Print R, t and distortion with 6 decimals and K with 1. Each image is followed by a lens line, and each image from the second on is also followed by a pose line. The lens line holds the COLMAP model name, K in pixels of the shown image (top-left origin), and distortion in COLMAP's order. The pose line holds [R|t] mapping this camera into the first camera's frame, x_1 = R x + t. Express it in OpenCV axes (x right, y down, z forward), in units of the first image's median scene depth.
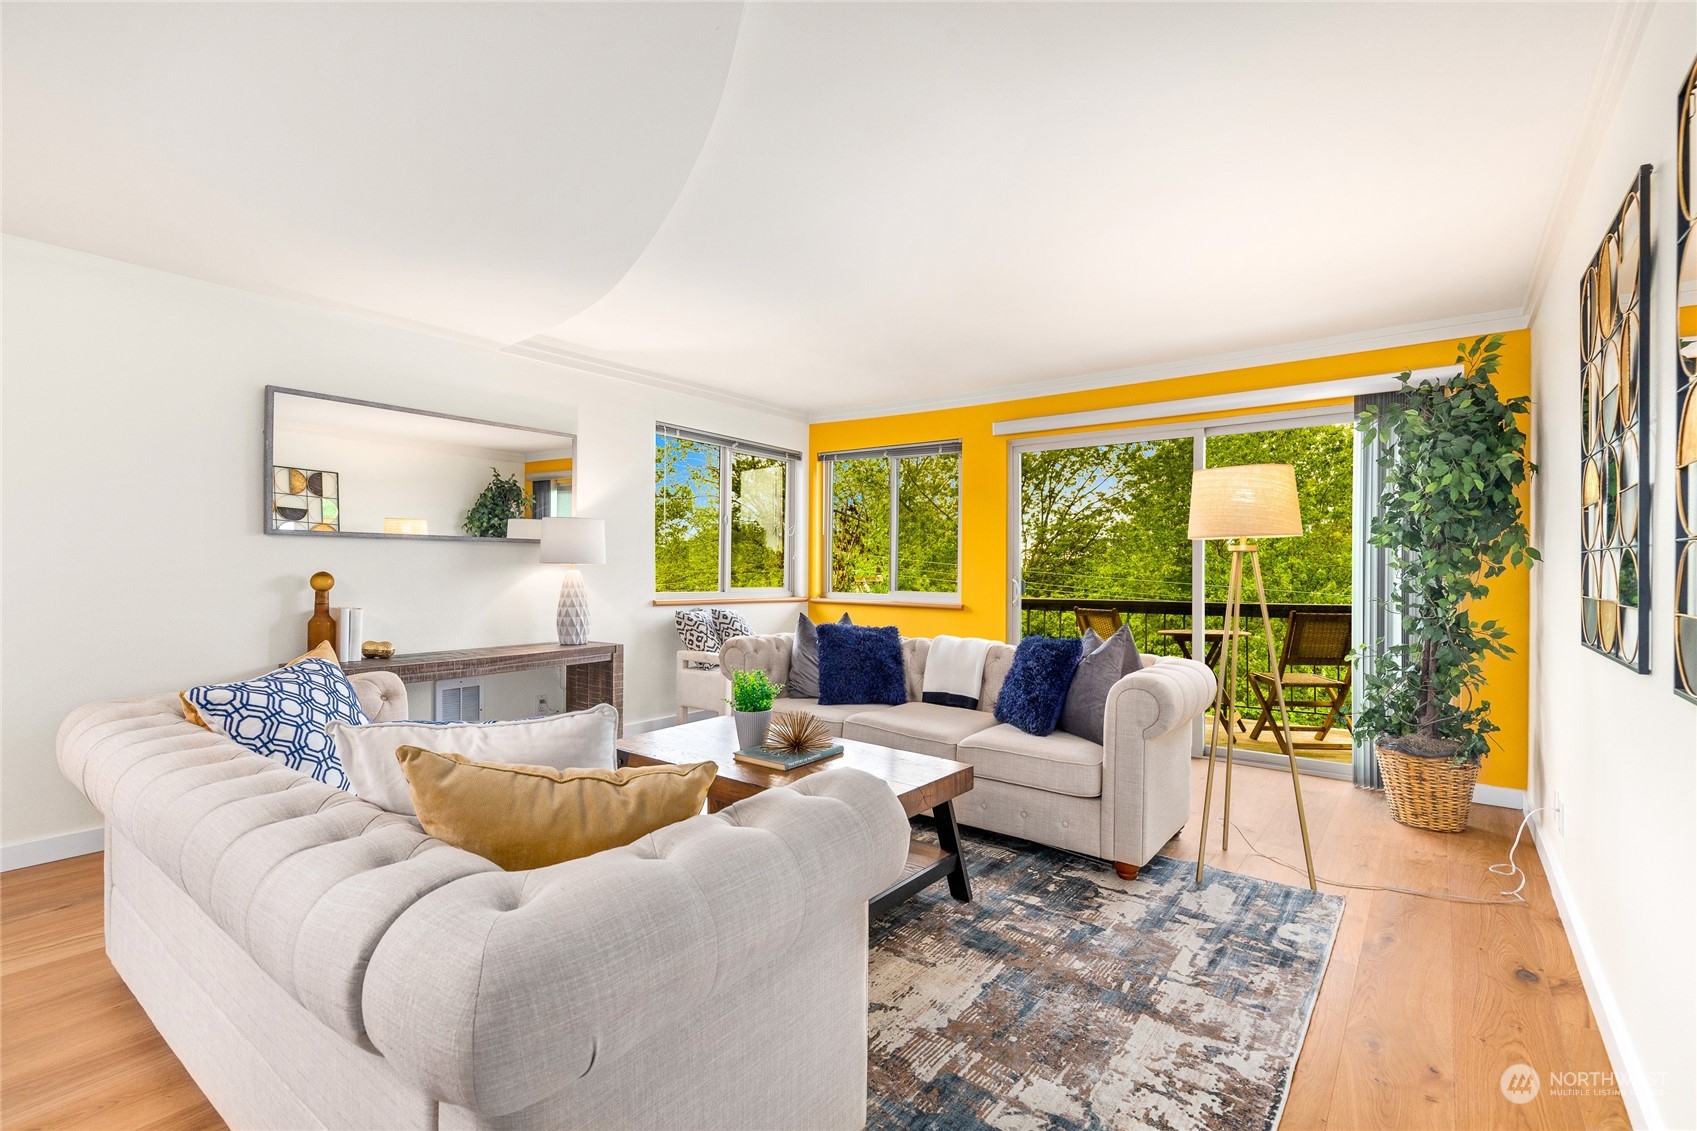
lens RADIAL K [[773.8, 0, 848.5], [0, 773.8, 565.5], [0, 0, 1]] dist [0.000575, 0.000031]
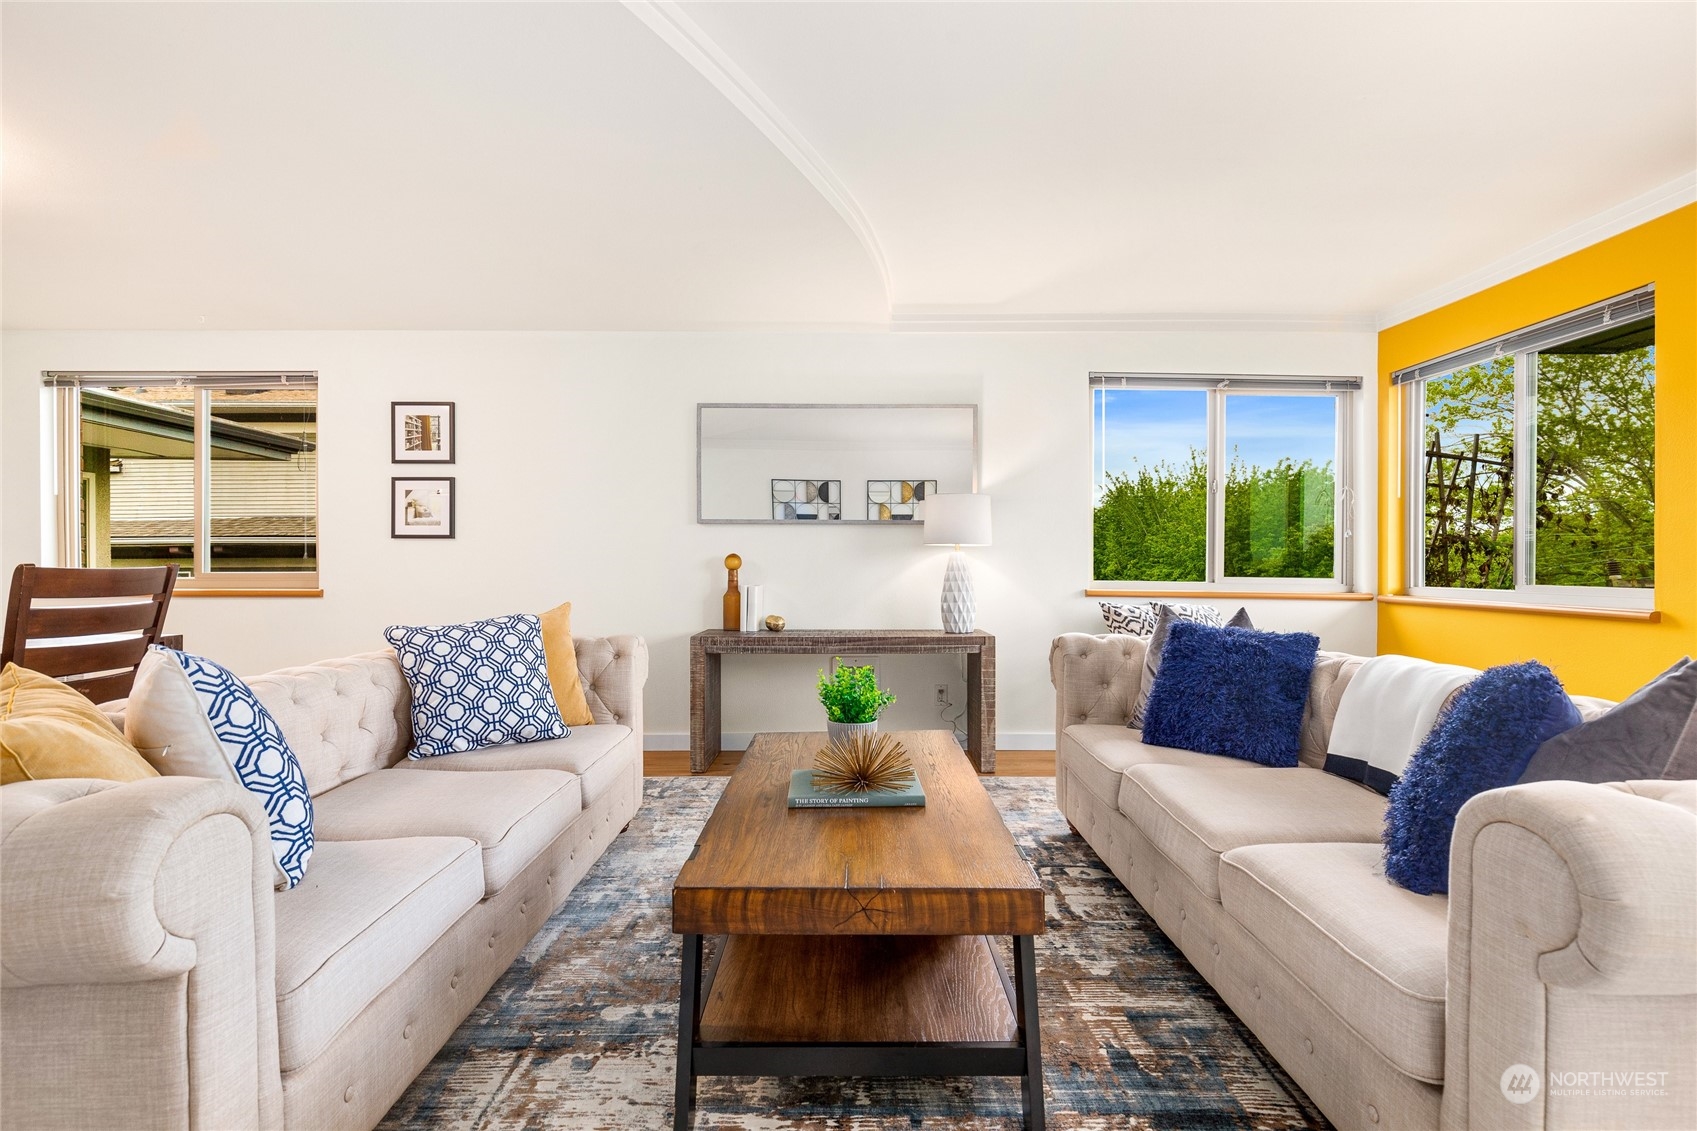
lens RADIAL K [[773.5, 0, 848.5], [0, 773.5, 565.5], [0, 0, 1]] dist [0.025226, 0.000106]
pose [[0.608487, -0.006903, -0.793534, 0.309925], [0.003511, 0.999976, -0.006007, 0.028677], [0.793556, 0.000869, 0.608496, 0.358254]]
